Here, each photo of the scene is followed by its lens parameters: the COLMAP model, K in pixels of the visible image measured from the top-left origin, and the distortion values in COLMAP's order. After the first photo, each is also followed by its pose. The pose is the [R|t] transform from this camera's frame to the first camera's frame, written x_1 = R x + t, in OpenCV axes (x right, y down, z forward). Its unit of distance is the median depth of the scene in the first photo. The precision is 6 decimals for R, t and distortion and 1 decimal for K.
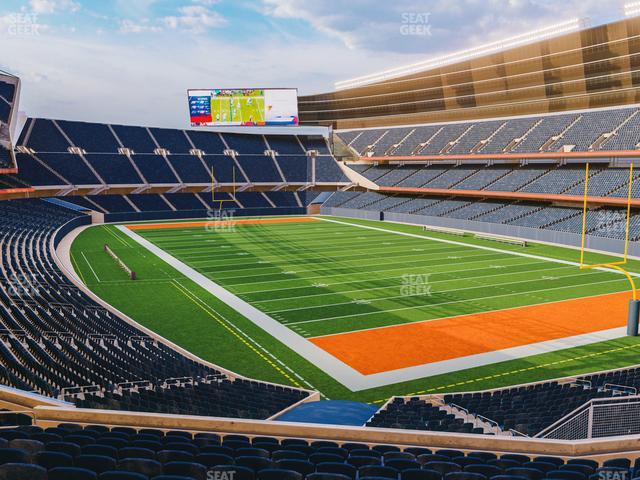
lens RADIAL K [[568.4, 0, 319.2], [0, 568.4, 233.9], [0, 0, 1]] dist [0.001183, -0.003440]
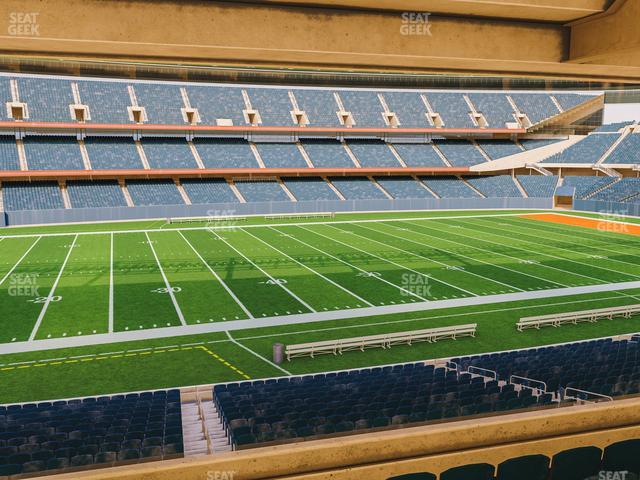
lens RADIAL K [[568.4, 0, 319.8], [0, 568.4, 240.6], [0, 0, 1]] dist [0.001183, -0.003440]
pose [[0.121188, -0.152792, 0.980800, -0.361034], [0.113613, 0.983724, 0.139209, -0.044758], [-0.986106, 0.094562, 0.136575, 0.483270]]
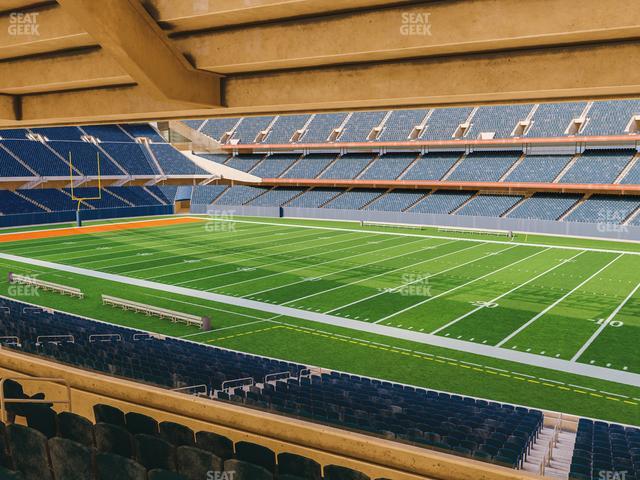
lens RADIAL K [[568.4, 0, 319.5], [0, 568.4, 237.0], [0, 0, 1]] dist [0.001183, -0.003440]
pose [[0.893038, -0.057191, 0.446332, -0.183764], [0.052509, 0.998359, 0.022862, -0.008194], [-0.446907, 0.003020, 0.894575, 0.165246]]
